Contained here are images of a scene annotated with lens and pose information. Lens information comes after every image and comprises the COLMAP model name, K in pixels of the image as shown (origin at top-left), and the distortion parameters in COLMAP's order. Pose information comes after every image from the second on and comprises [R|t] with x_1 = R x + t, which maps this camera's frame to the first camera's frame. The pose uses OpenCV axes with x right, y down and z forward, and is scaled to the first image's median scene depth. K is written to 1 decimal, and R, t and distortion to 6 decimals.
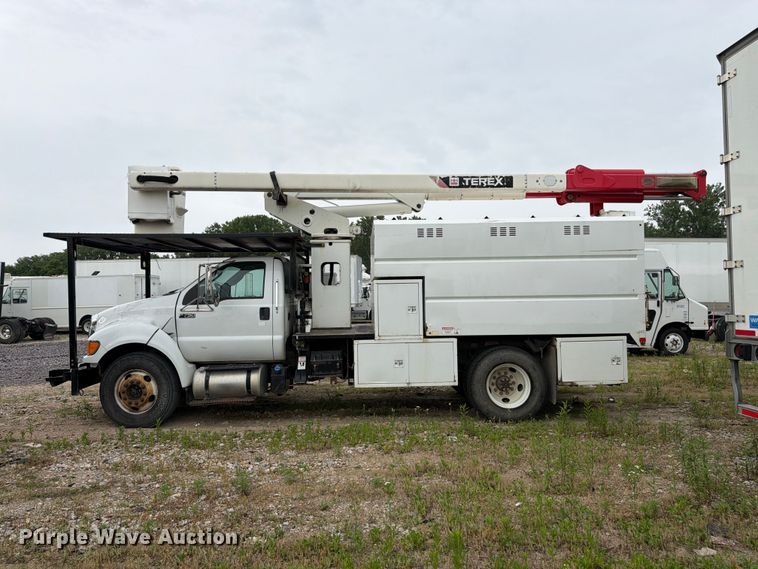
lens RADIAL K [[542.0, 0, 379.0], [0, 542.0, 284.5], [0, 0, 1]] dist [0.080302, -0.155720]
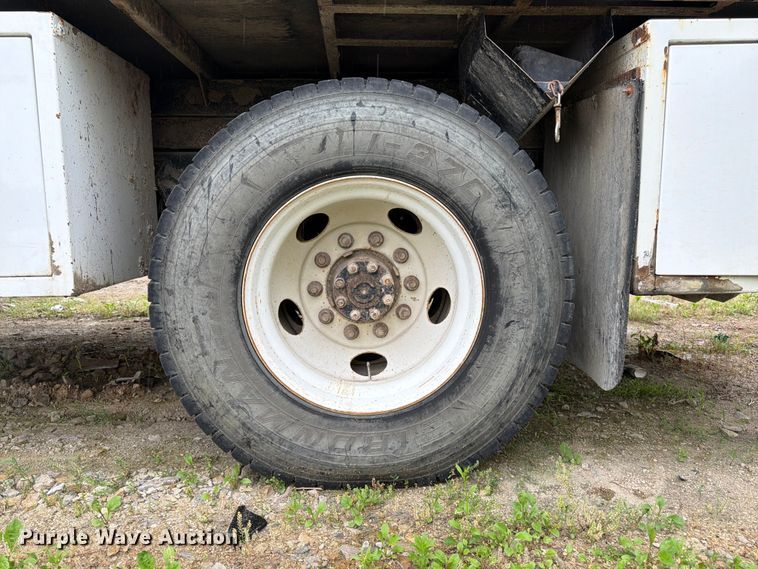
lens RADIAL K [[542.0, 0, 379.0], [0, 542.0, 284.5], [0, 0, 1]] dist [0.080302, -0.155720]
pose [[0.999810, 0.004419, 0.018985, 0.237038], [-0.007352, 0.987524, 0.157296, 0.151940], [-0.018053, -0.157406, 0.987369, 0.813804]]
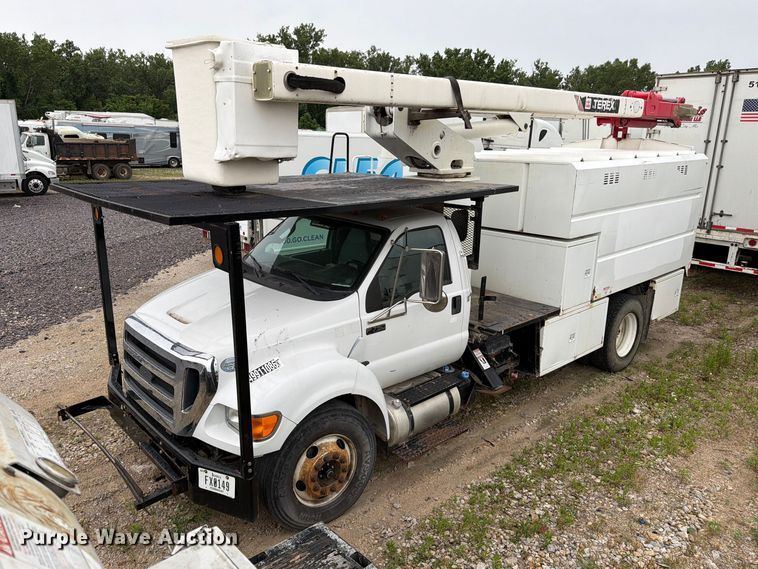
lens RADIAL K [[542.0, 0, 379.0], [0, 542.0, 284.5], [0, 0, 1]] dist [0.080302, -0.155720]
pose [[0.813178, -0.131280, 0.567016, -0.671940], [-0.027338, 0.964538, 0.262523, -0.147118], [-0.581373, -0.228979, 0.780753, 0.525196]]
